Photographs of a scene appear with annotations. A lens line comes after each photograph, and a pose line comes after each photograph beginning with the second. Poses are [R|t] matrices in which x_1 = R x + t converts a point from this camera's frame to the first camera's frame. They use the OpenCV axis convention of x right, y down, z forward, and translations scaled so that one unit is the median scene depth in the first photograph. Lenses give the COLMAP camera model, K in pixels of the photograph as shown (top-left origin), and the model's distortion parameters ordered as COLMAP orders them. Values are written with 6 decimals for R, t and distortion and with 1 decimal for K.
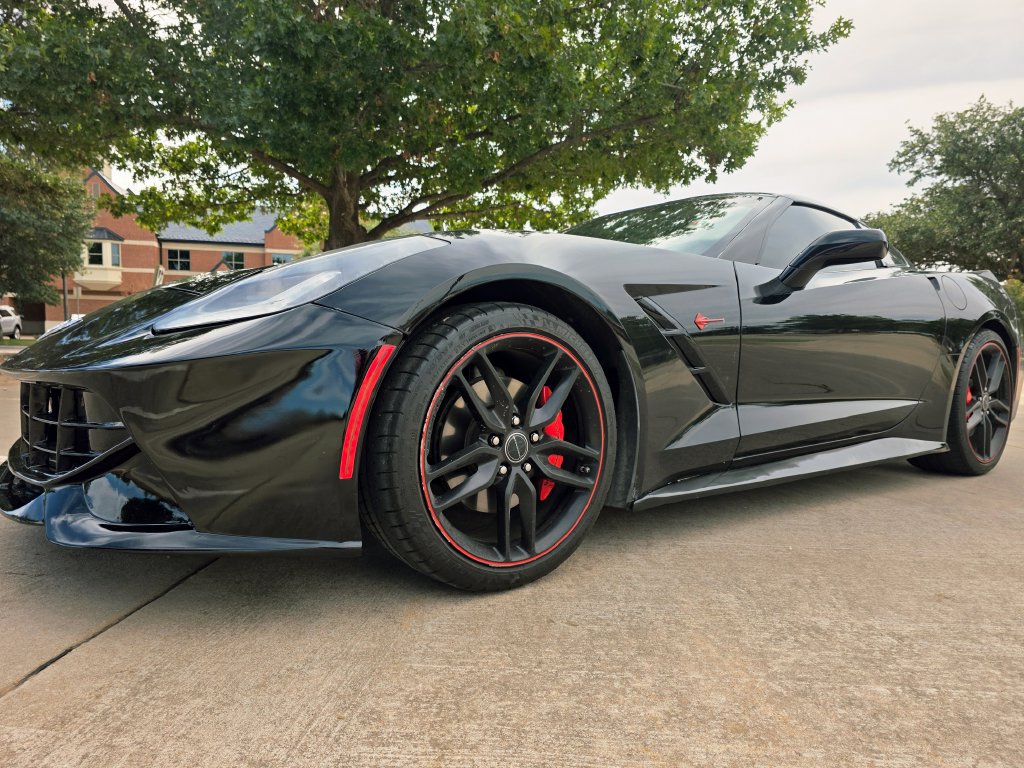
lens RADIAL K [[691.9, 0, 497.2], [0, 691.9, 385.5], [0, 0, 1]] dist [0.051598, -0.046364]
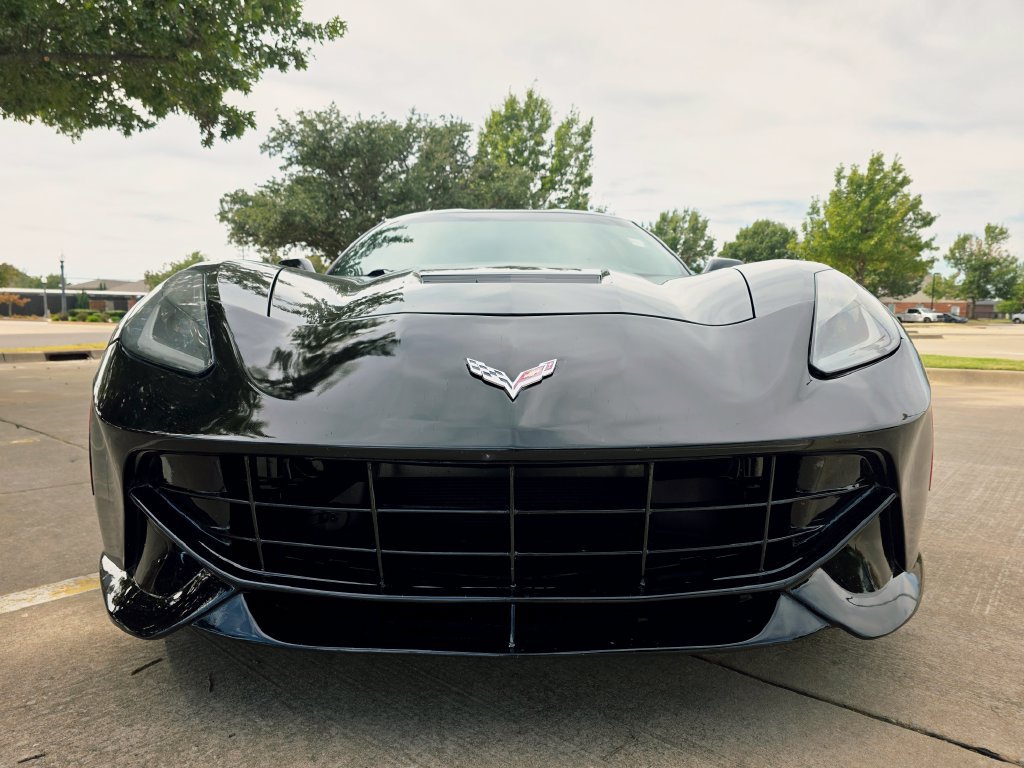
lens RADIAL K [[691.9, 0, 515.9], [0, 691.9, 386.9], [0, 0, 1]] dist [0.051598, -0.046364]
pose [[0.583316, -0.095130, 0.806655, -0.288057], [0.056436, 0.995464, 0.076587, -0.024763], [-0.810282, 0.000850, 0.586039, 0.150284]]
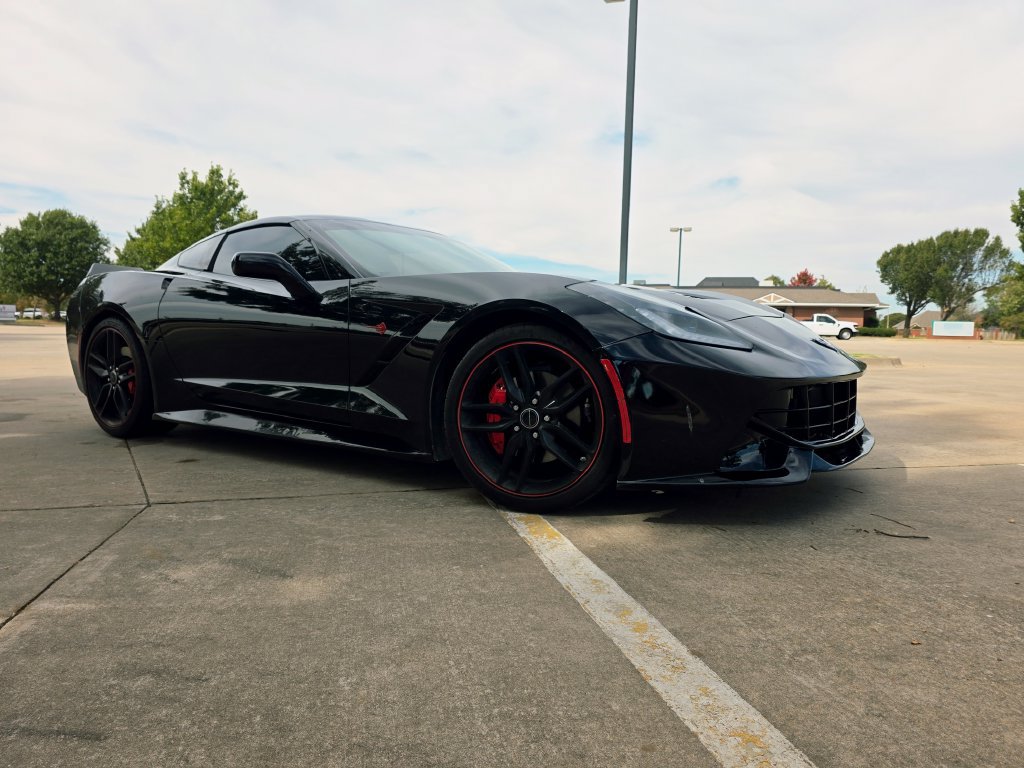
lens RADIAL K [[691.9, 0, 520.7], [0, 691.9, 386.8], [0, 0, 1]] dist [0.051598, -0.046364]
pose [[-0.326866, -0.103524, 0.939383, -0.458607], [0.039751, 0.991597, 0.123110, -0.045566], [-0.944234, 0.077582, -0.320004, 0.518546]]
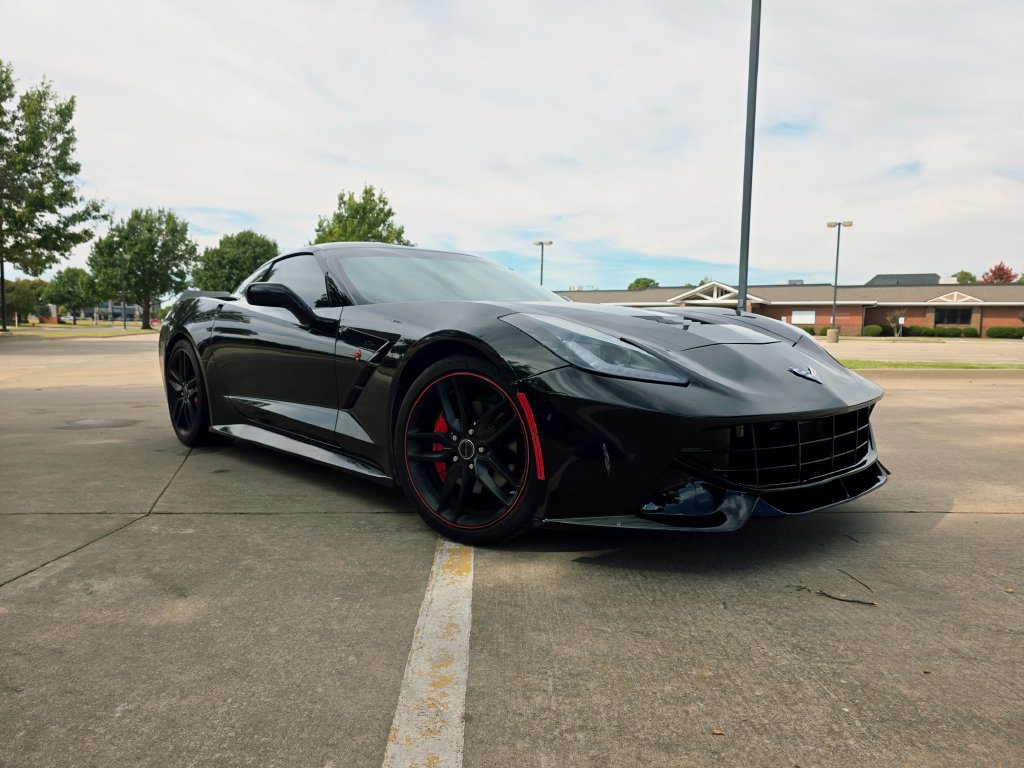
lens RADIAL K [[691.9, 0, 508.2], [0, 691.9, 385.2], [0, 0, 1]] dist [0.051598, -0.046364]
pose [[-0.102817, -0.098622, 0.989799, -0.477141], [0.053292, 0.993097, 0.104486, -0.053477], [-0.993272, 0.063491, -0.096852, 0.420309]]
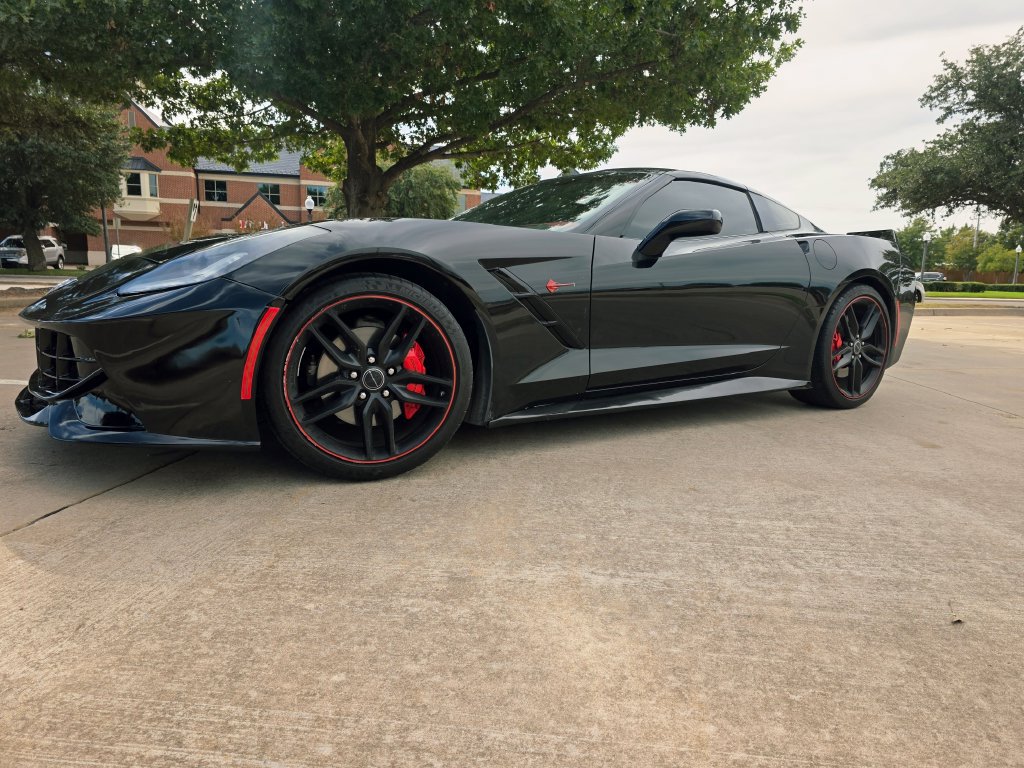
lens RADIAL K [[691.9, 0, 519.5], [0, 691.9, 381.7], [0, 0, 1]] dist [0.051598, -0.046364]
pose [[0.999557, 0.013474, -0.026524, 0.070916], [-0.011063, 0.995968, 0.089025, -0.007106], [0.027616, -0.088692, 0.995676, -0.080539]]
